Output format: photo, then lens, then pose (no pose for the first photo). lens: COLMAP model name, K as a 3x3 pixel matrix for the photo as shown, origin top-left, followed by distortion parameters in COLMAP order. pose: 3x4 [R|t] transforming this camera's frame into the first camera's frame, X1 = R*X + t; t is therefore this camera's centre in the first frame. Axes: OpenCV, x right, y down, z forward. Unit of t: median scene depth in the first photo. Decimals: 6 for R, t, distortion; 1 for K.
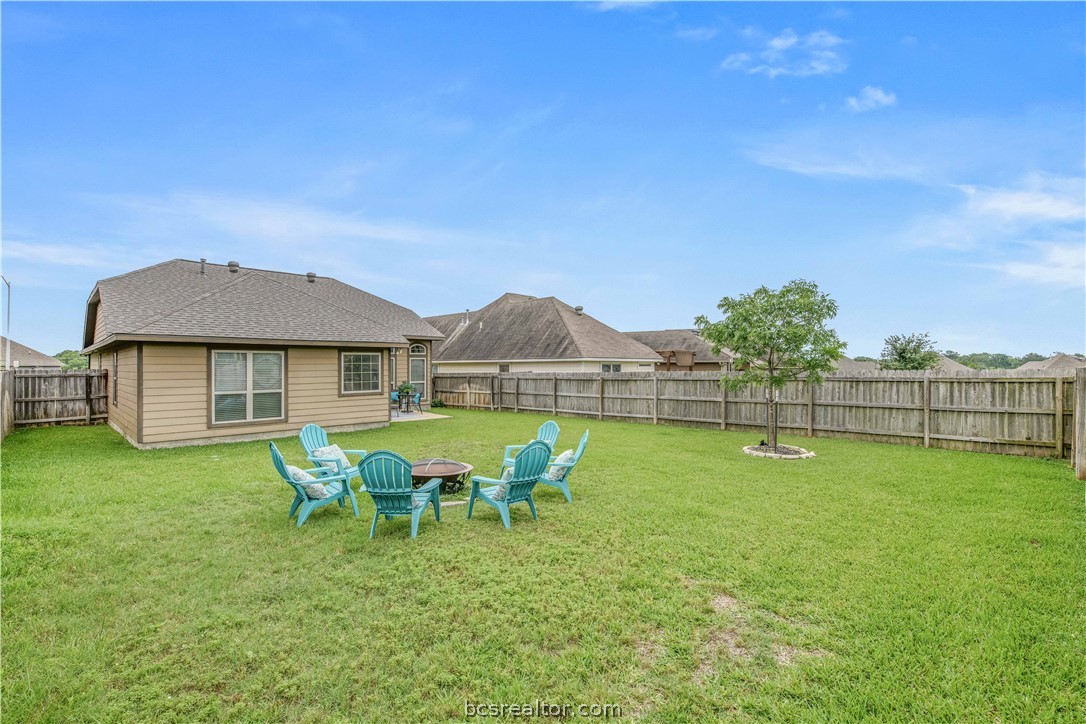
lens RADIAL K [[479.7, 0, 547.8], [0, 479.7, 364.0], [0, 0, 1]] dist [0.021669, -0.011491]
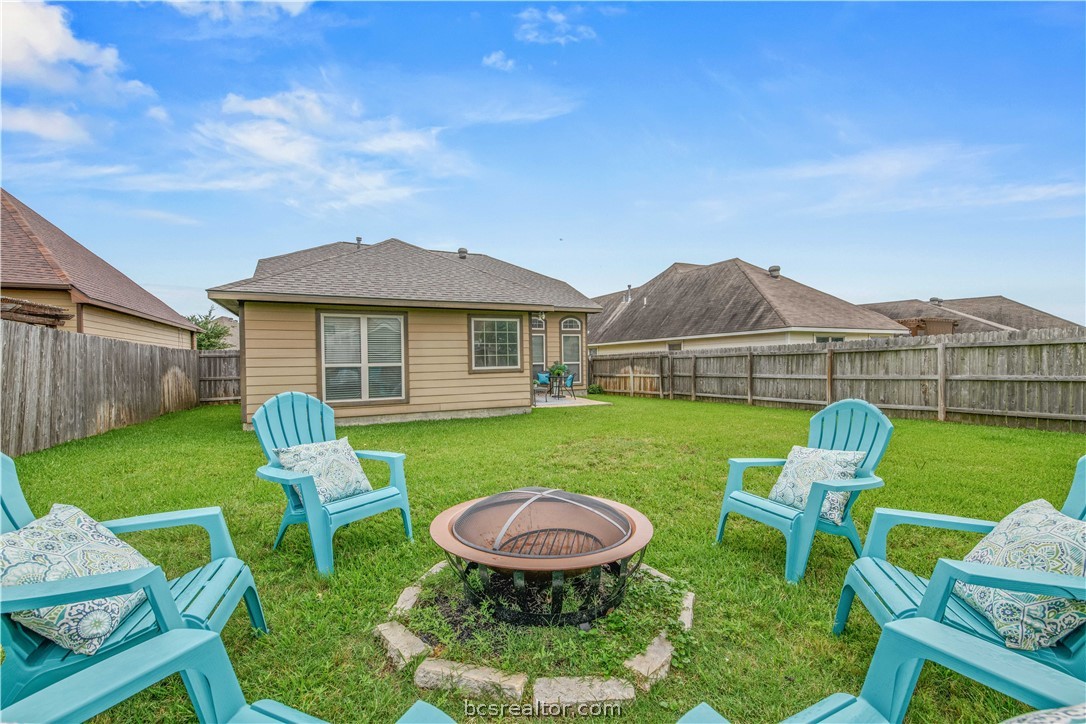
lens RADIAL K [[463.6, 0, 546.7], [0, 463.6, 363.1], [0, 0, 1]] dist [0.018867, -0.009793]
pose [[0.941511, -0.011057, -0.336802, -0.041458], [0.014268, 0.999873, 0.007061, 0.035990], [0.336681, -0.011453, 0.941549, 0.244344]]
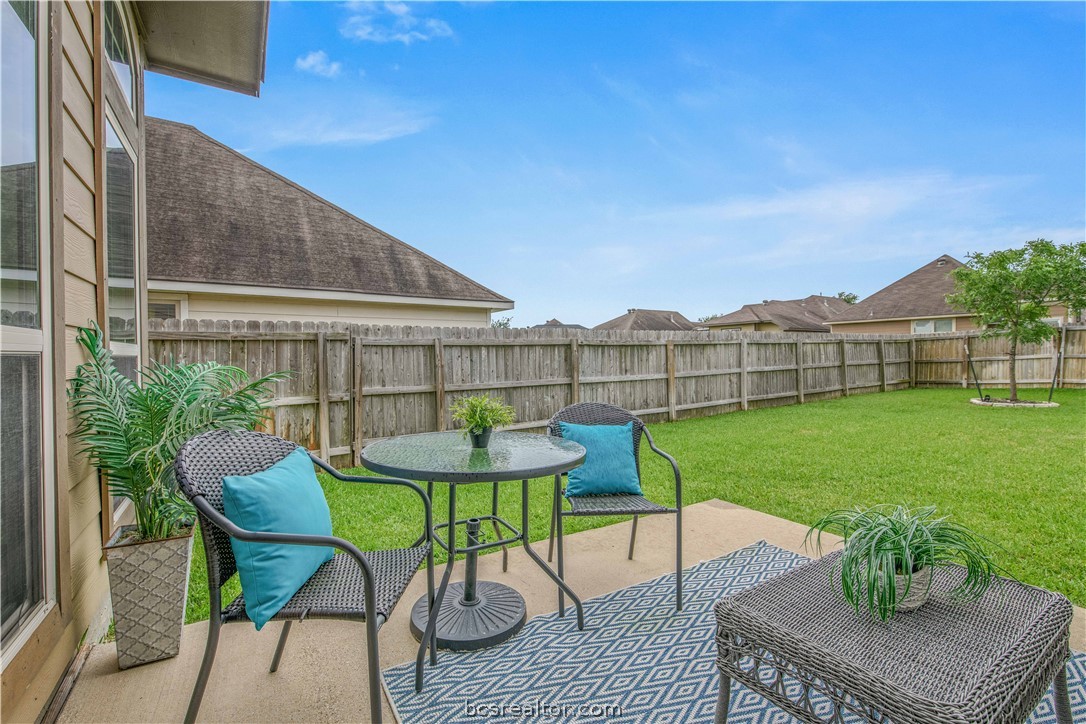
lens RADIAL K [[463.6, 0, 546.7], [0, 463.6, 363.1], [0, 0, 1]] dist [0.018867, -0.009793]
pose [[0.201417, -0.014358, 0.979400, -0.405183], [0.002171, 0.999897, 0.014212, 0.044592], [-0.979503, -0.000736, 0.201427, 1.009767]]
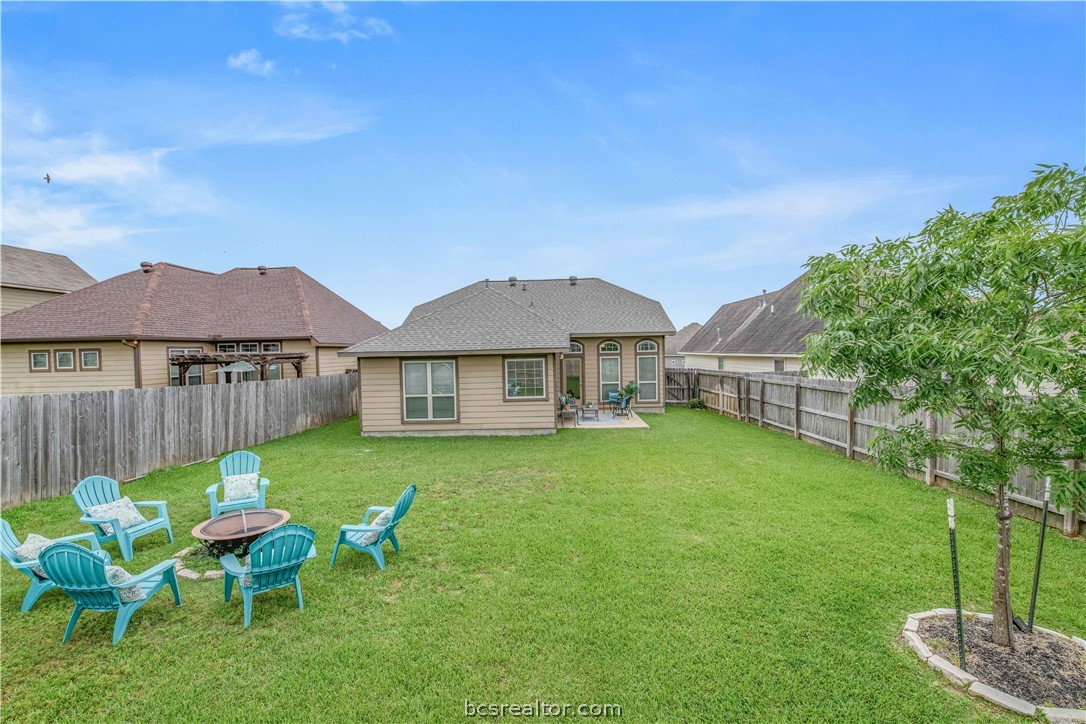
lens RADIAL K [[463.6, 0, 546.7], [0, 463.6, 363.1], [0, 0, 1]] dist [0.018867, -0.009793]
pose [[0.683905, 0.006909, -0.729539, 0.277536], [0.021785, 0.999316, 0.029886, -0.033512], [0.729246, -0.036332, 0.683286, 0.291830]]
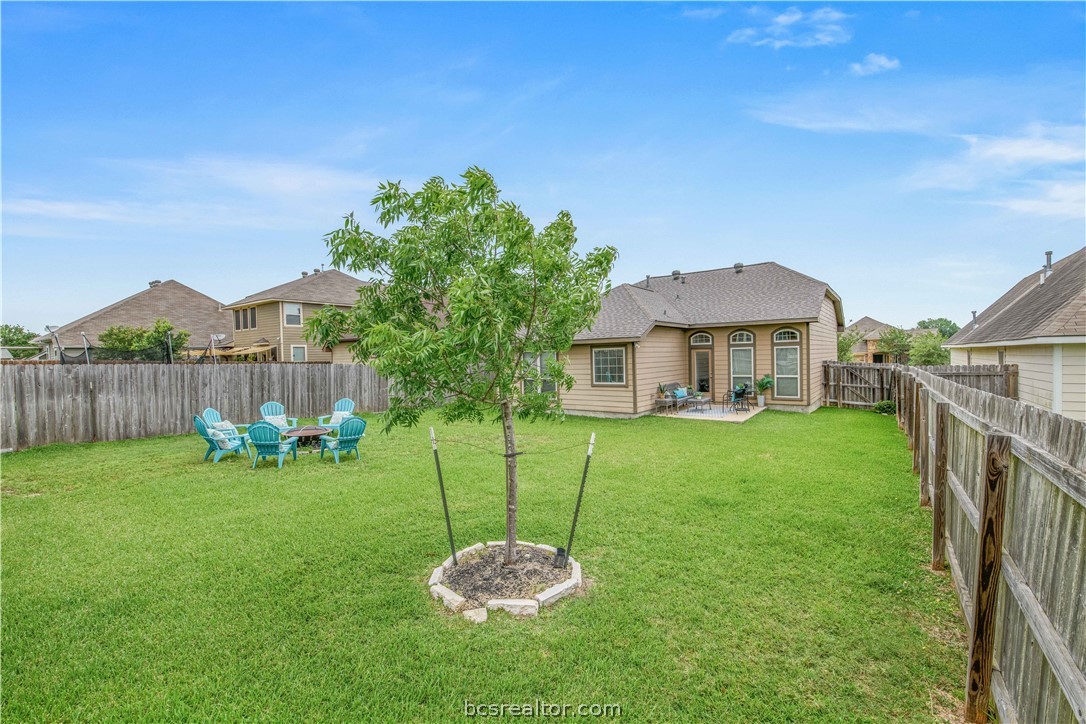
lens RADIAL K [[463.6, 0, 546.7], [0, 463.6, 363.1], [0, 0, 1]] dist [0.018867, -0.009793]
pose [[0.141170, 0.013846, -0.989889, 0.509170], [0.023388, 0.999576, 0.017317, -0.008520], [0.989709, -0.025597, 0.140787, 0.559332]]
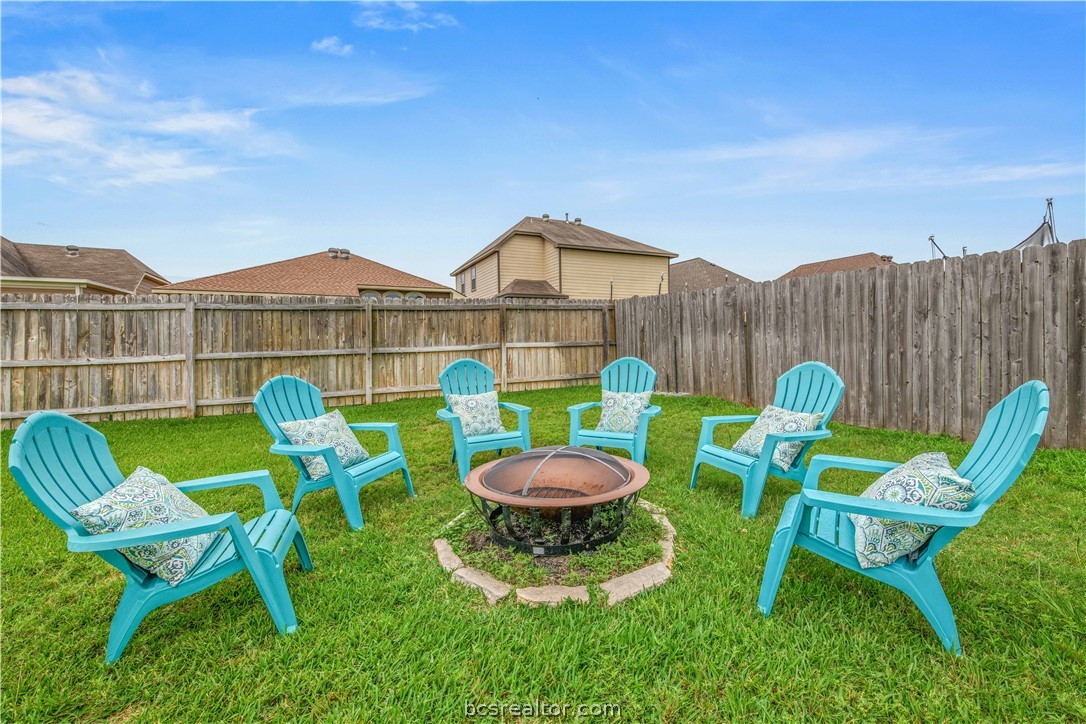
lens RADIAL K [[463.6, 0, 546.7], [0, 463.6, 363.1], [0, 0, 1]] dist [0.018867, -0.009793]
pose [[-0.937222, 0.001109, 0.348733, -0.127506], [0.012973, 0.999414, 0.031687, 0.038917], [-0.348493, 0.034222, -0.936686, 0.481374]]
